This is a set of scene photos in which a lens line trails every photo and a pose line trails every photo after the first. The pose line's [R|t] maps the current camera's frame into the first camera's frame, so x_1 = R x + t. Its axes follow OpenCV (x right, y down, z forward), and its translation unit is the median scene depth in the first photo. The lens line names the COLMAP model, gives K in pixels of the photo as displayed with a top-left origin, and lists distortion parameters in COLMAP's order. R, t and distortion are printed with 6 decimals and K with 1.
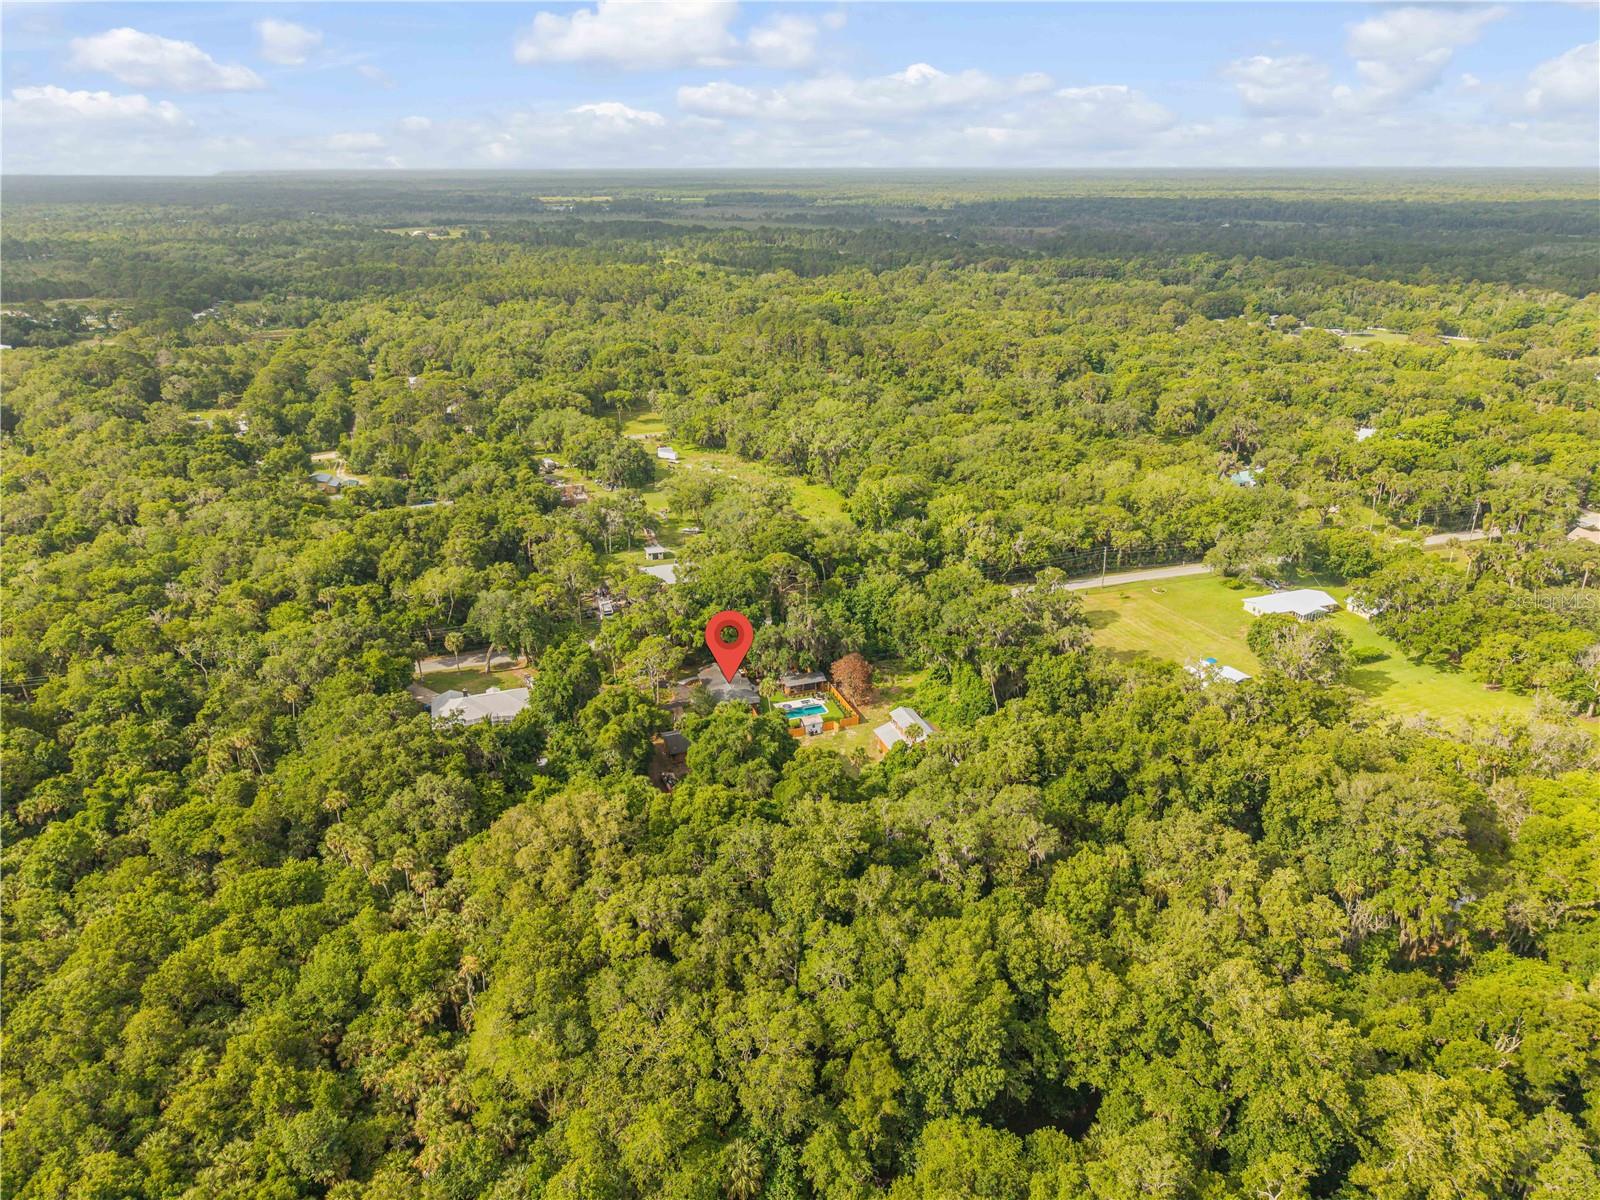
lens RADIAL K [[1060.1, 0, 778.7], [0, 1060.1, 599.2], [0, 0, 1]] dist [0.039478, -0.000310]
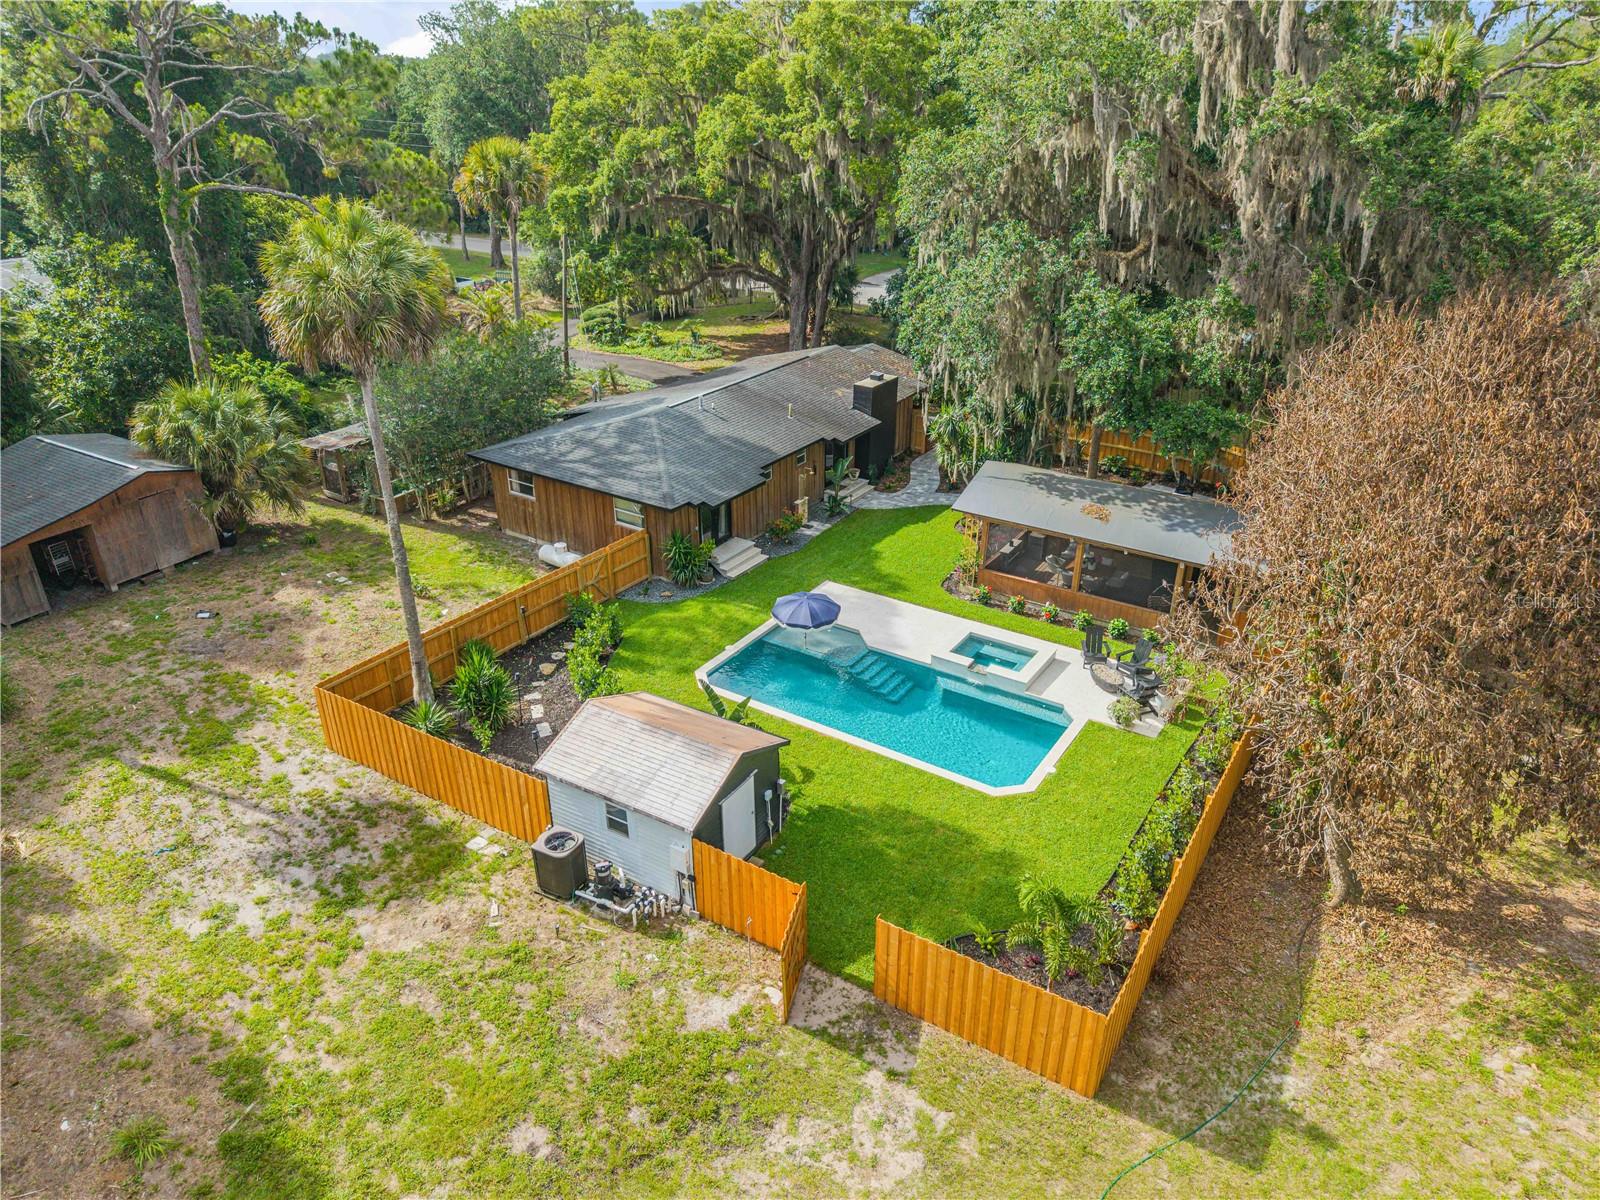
lens RADIAL K [[1061.6, 0, 799.7], [0, 1061.6, 609.9], [0, 0, 1]] dist [0.002335, -0.001418]
pose [[0.618670, 0.363901, -0.696293, 0.081591], [-0.295620, 0.928954, 0.222832, 0.057597], [0.727913, 0.067978, 0.682292, 0.735175]]
